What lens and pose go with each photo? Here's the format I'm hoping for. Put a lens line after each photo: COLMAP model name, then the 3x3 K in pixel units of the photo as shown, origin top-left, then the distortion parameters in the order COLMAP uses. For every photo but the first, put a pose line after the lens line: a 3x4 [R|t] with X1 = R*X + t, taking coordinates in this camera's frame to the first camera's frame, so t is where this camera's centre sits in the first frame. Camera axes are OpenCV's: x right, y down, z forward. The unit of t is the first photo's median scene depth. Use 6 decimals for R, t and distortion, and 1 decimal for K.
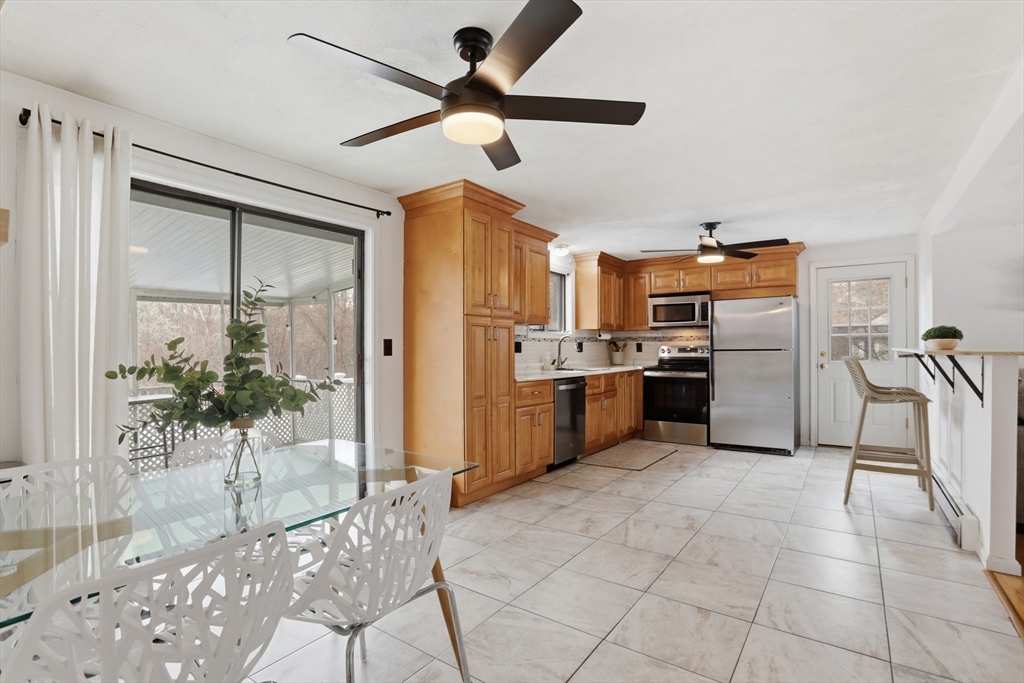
lens RADIAL K [[483.4, 0, 510.6], [0, 483.4, 345.2], [0, 0, 1]] dist [-0.049015, 0.025792]
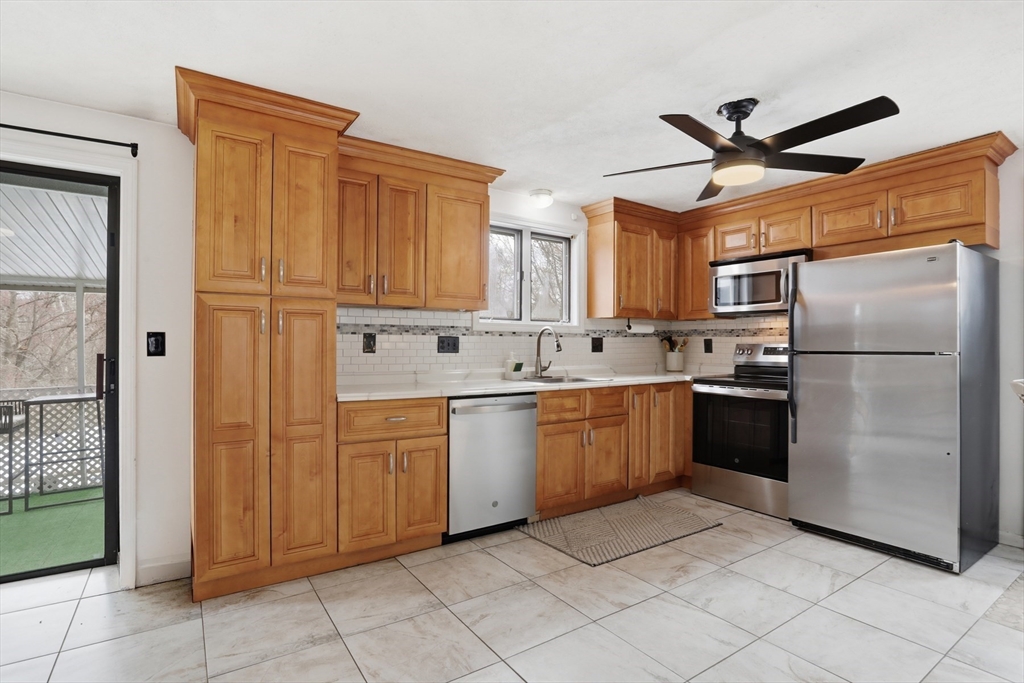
lens RADIAL K [[503.7, 0, 512.0], [0, 503.7, 341.5], [0, 0, 1]] dist [-0.050177, 0.028081]
pose [[0.937067, 0.004916, -0.349114, 0.313115], [-0.004028, 0.999987, 0.003269, -0.002577], [0.349126, -0.001658, 0.937074, 0.342891]]
